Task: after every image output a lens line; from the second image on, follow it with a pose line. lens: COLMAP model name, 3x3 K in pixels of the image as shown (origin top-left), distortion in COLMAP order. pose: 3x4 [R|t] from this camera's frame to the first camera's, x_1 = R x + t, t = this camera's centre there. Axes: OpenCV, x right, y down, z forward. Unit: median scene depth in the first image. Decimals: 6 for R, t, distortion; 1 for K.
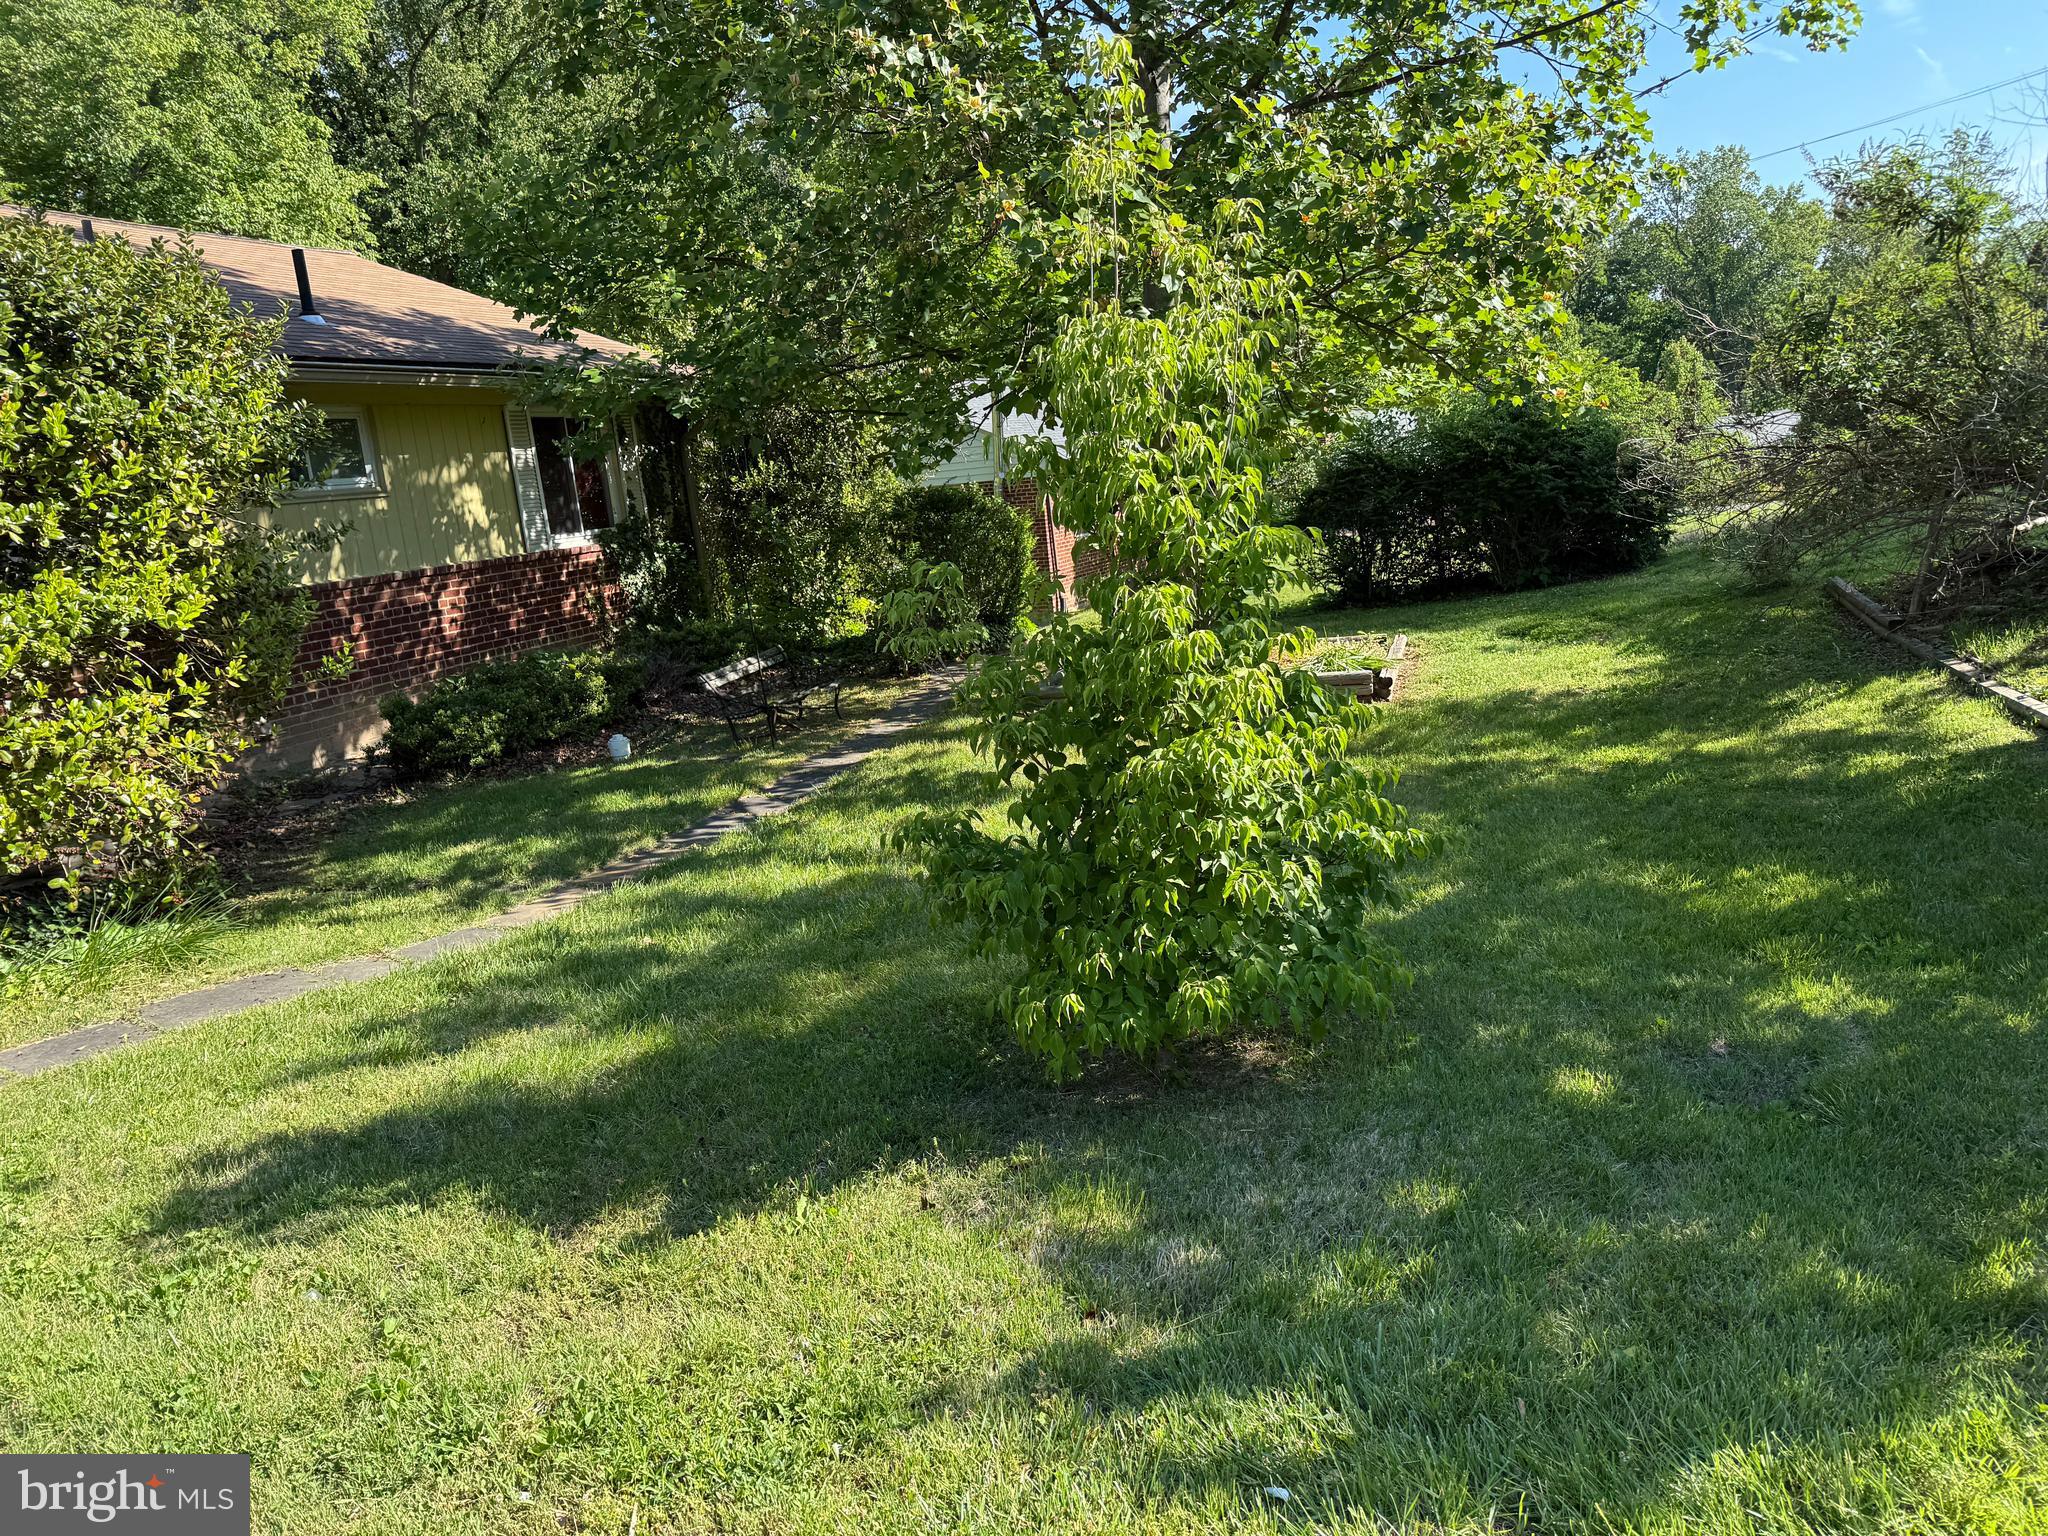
lens RADIAL K [[1412.4, 0, 1031.0], [0, 1412.4, 782.3], [0, 0, 1]] dist [0.097966, -0.147303]
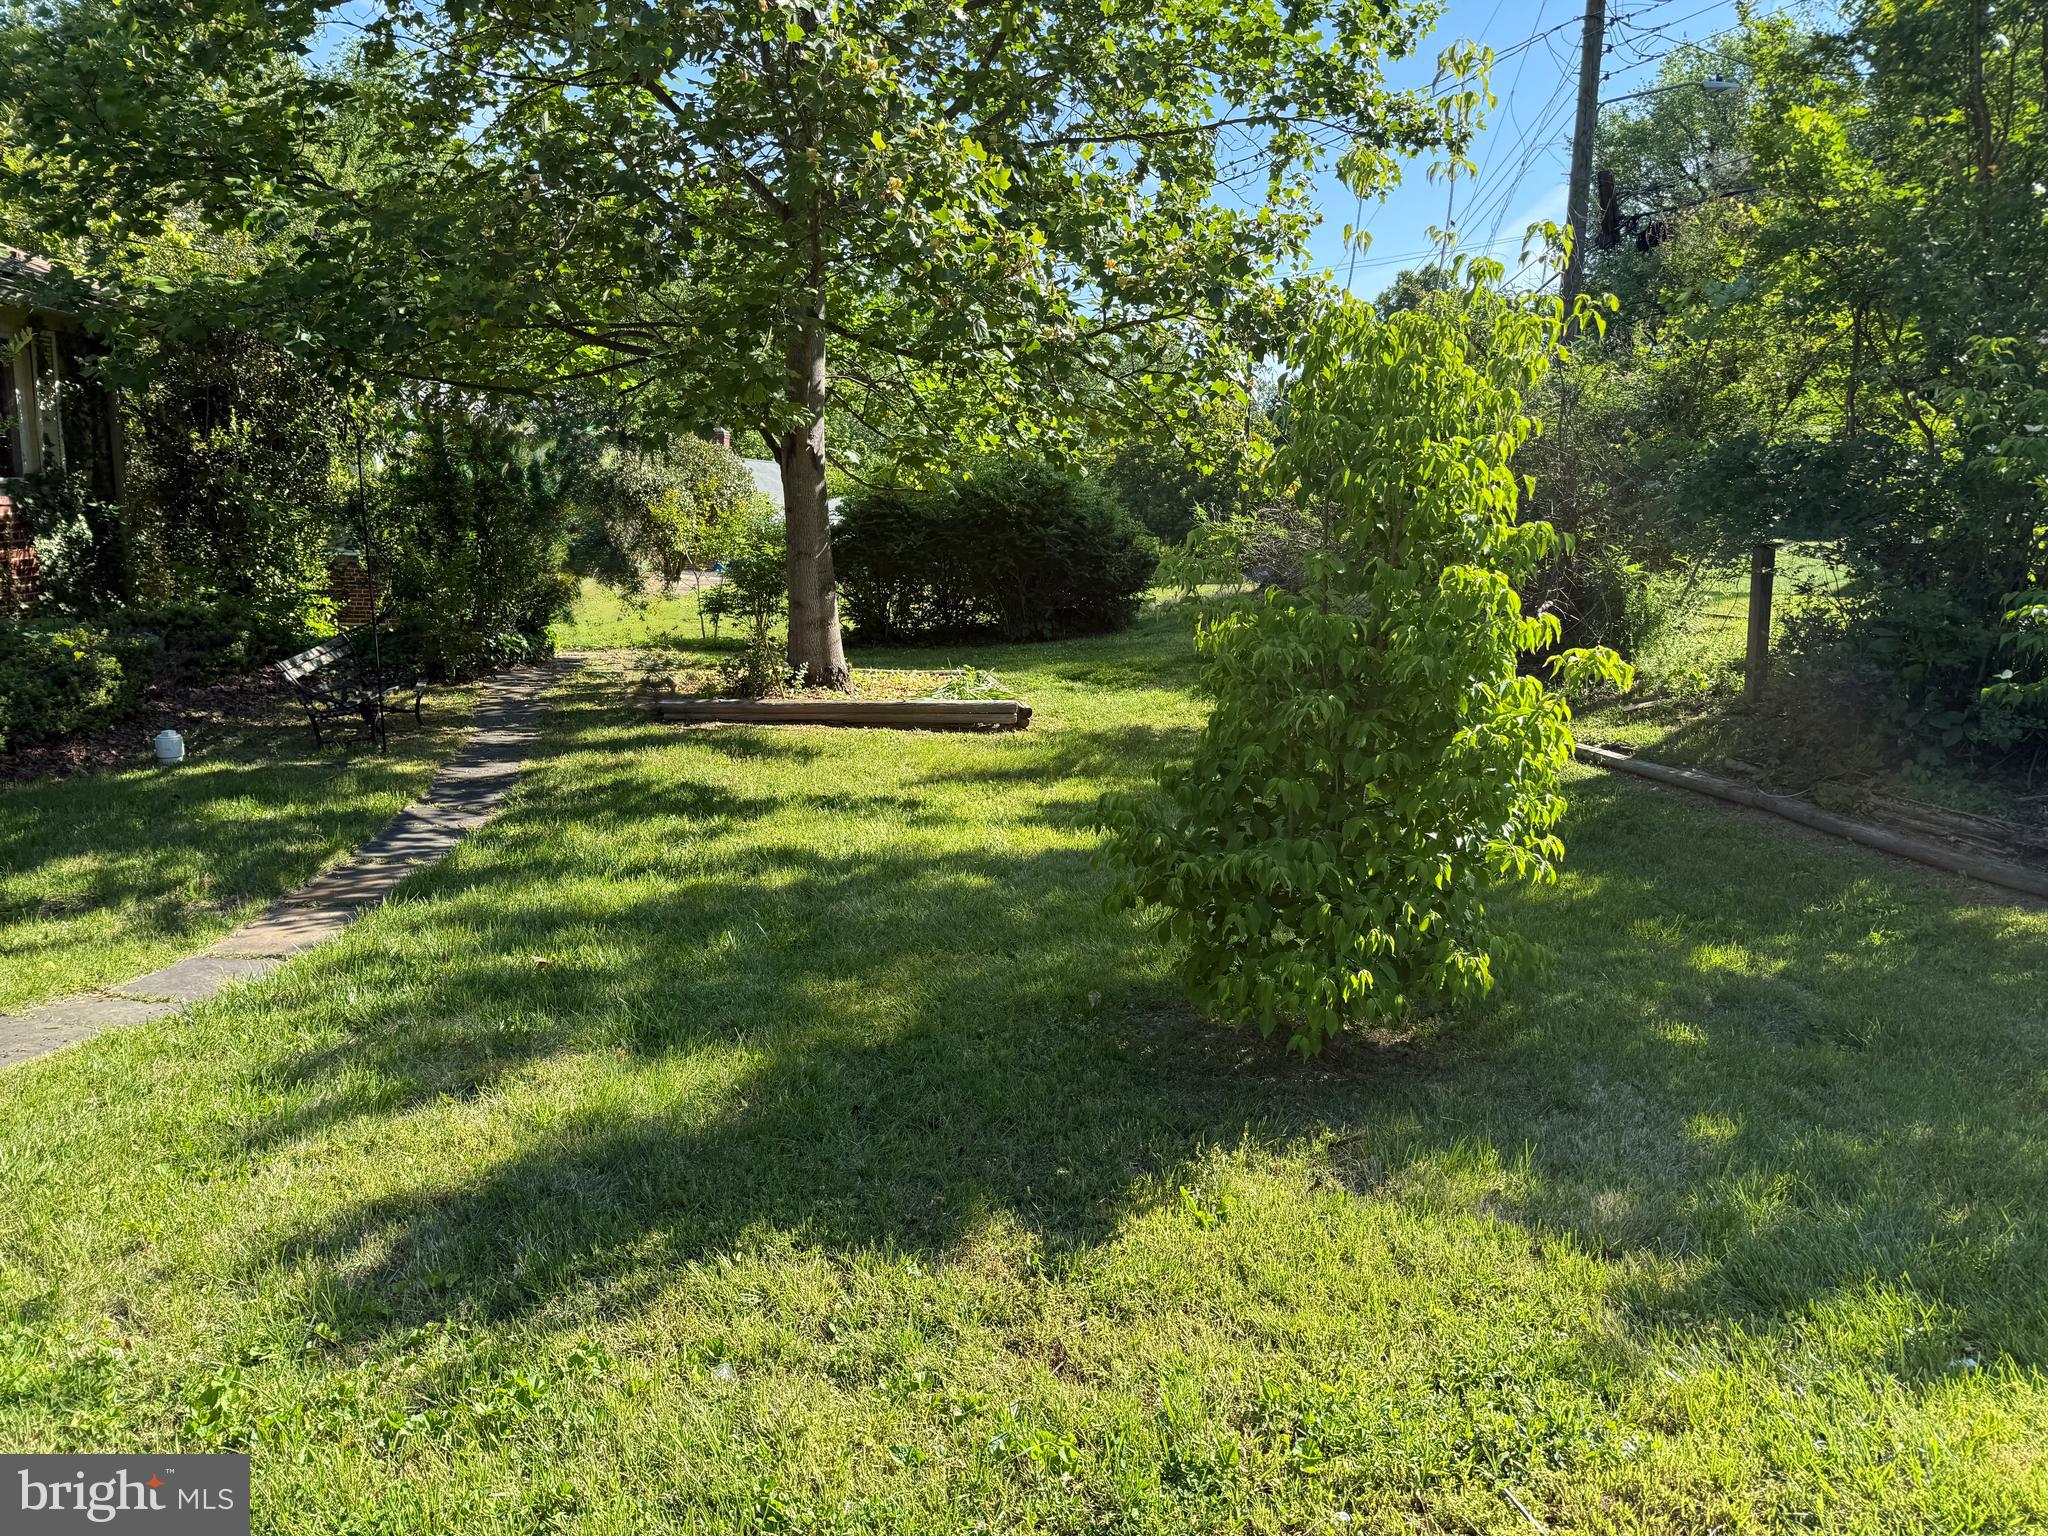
lens RADIAL K [[1412.4, 0, 1031.0], [0, 1412.4, 782.3], [0, 0, 1]] dist [0.097966, -0.147303]
pose [[0.893759, 0.026088, 0.447788, -0.226660], [-0.011449, 0.999309, -0.035367, 0.019349], [-0.448401, 0.026483, 0.893440, 0.068639]]
